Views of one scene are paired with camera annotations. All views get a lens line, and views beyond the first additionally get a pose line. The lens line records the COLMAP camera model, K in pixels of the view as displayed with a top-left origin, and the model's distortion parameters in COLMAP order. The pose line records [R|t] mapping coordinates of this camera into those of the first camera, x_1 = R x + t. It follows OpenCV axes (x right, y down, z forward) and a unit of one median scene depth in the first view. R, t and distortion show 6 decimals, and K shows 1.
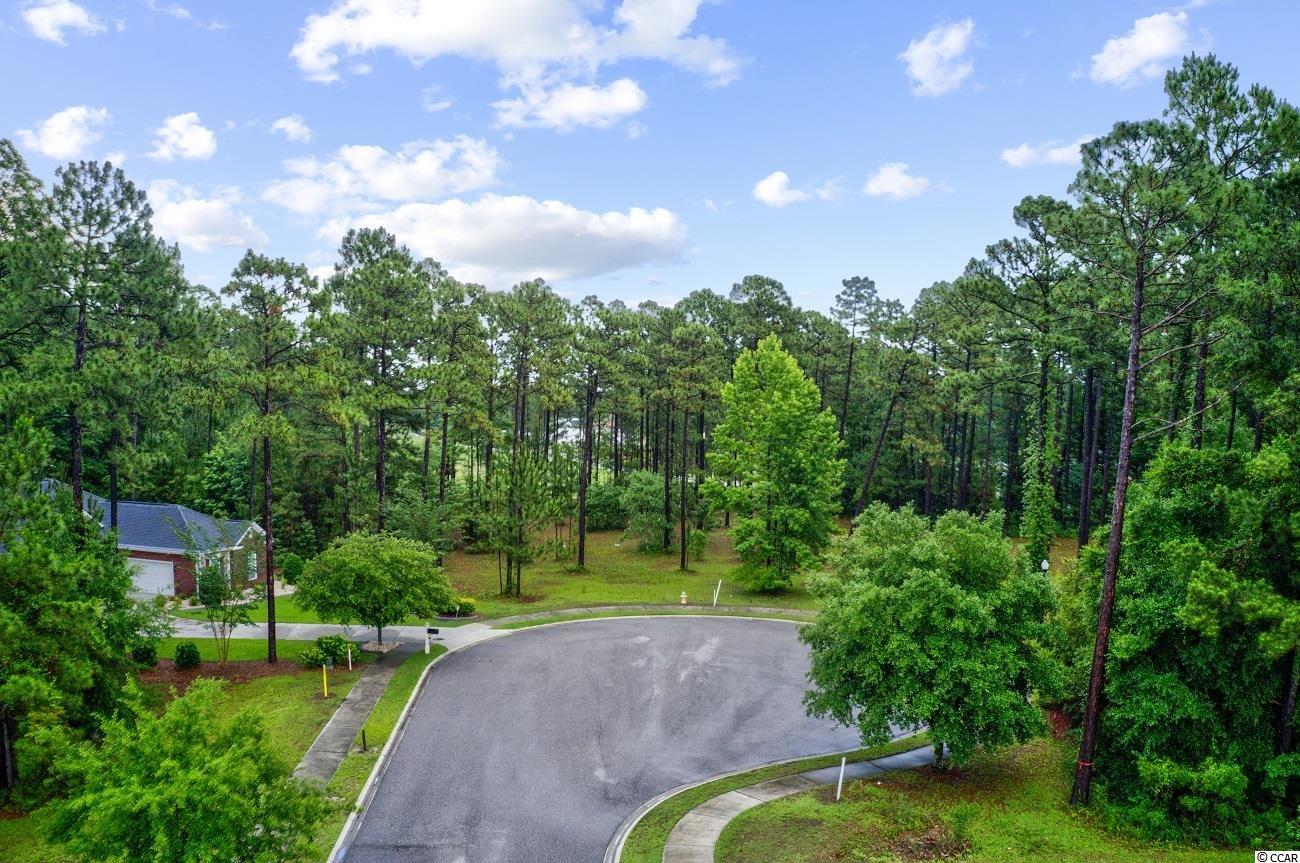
lens RADIAL K [[1030.2, 0, 650.0], [0, 1030.2, 431.5], [0, 0, 1]] dist [-0.197742, 0.023164]
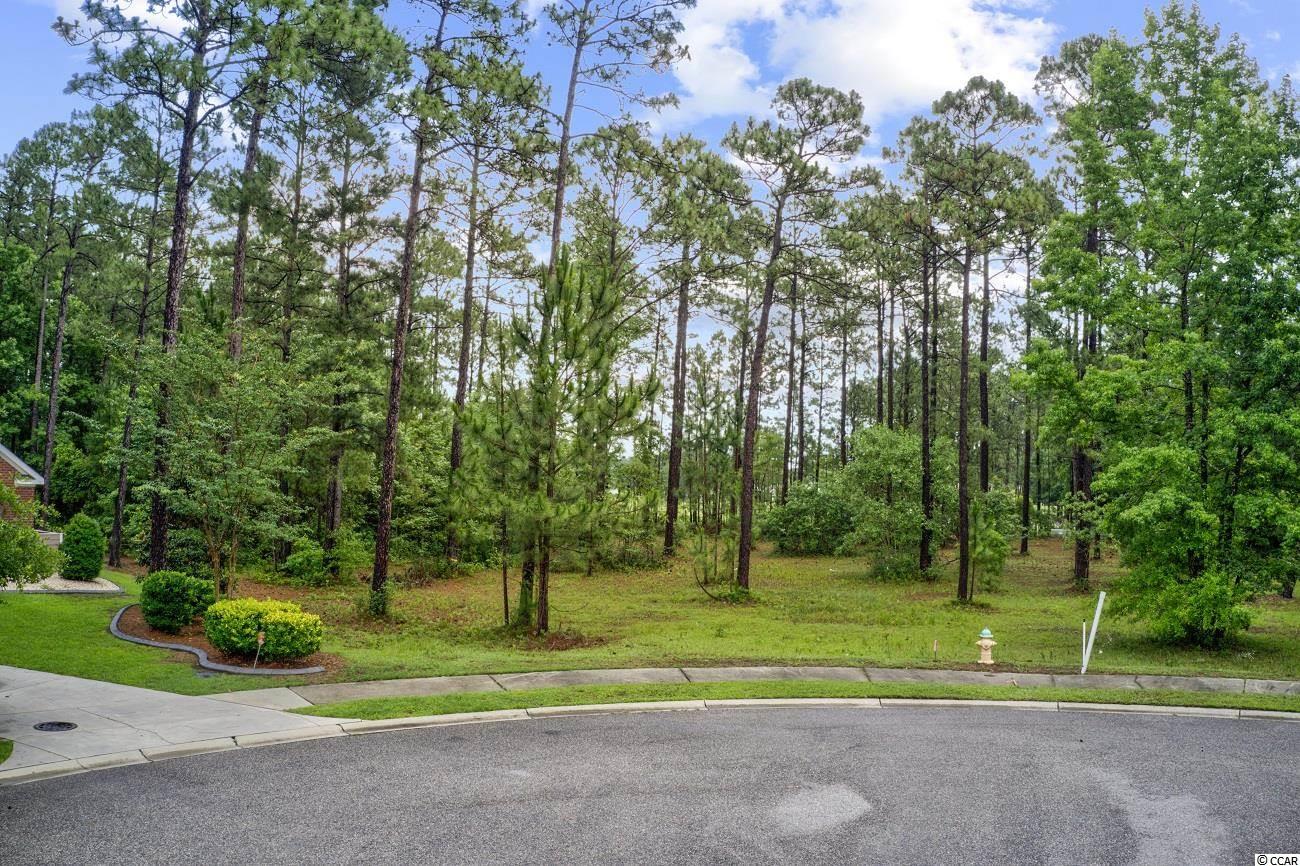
lens RADIAL K [[1030.2, 0, 650.0], [0, 1030.2, 433.0], [0, 0, 1]] dist [-0.197742, 0.023164]
pose [[0.971218, -0.003072, -0.238174, 0.004406], [-0.015812, 0.996880, -0.077333, 0.108875], [0.237668, 0.078873, 0.968139, 0.597902]]
